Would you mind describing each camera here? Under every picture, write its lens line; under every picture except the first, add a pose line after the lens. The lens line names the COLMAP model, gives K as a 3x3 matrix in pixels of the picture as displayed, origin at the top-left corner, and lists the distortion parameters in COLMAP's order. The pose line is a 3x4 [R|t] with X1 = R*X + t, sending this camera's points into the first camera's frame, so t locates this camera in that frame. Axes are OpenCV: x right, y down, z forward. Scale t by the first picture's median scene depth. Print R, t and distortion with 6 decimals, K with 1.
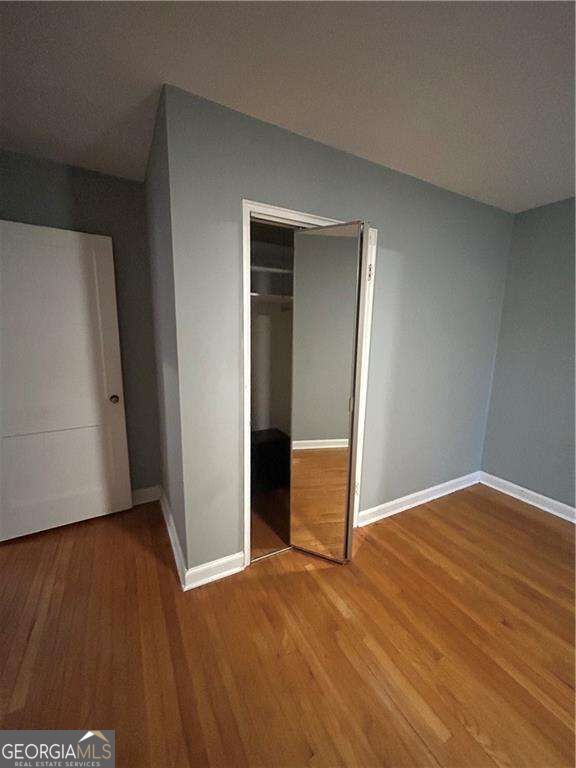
lens RADIAL K [[310.4, 0, 288.0], [0, 310.4, 384.0], [0, 0, 1]] dist [0.002051, 0.000109]
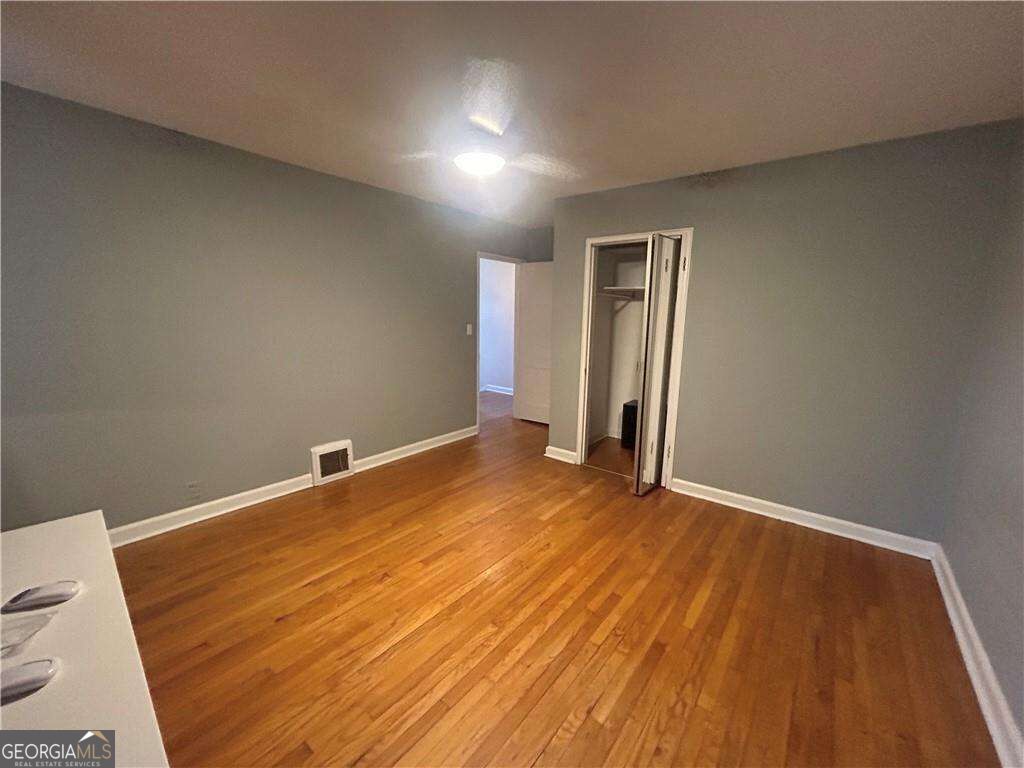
lens RADIAL K [[413.9, 0, 512.0], [0, 413.9, 384.0], [0, 0, 1]] dist [0.002051, 0.000109]
pose [[0.387185, 0.143066, -0.910835, 1.625197], [-0.172224, 0.981723, 0.080989, 0.084846], [0.905774, 0.125510, 0.404748, -0.191127]]
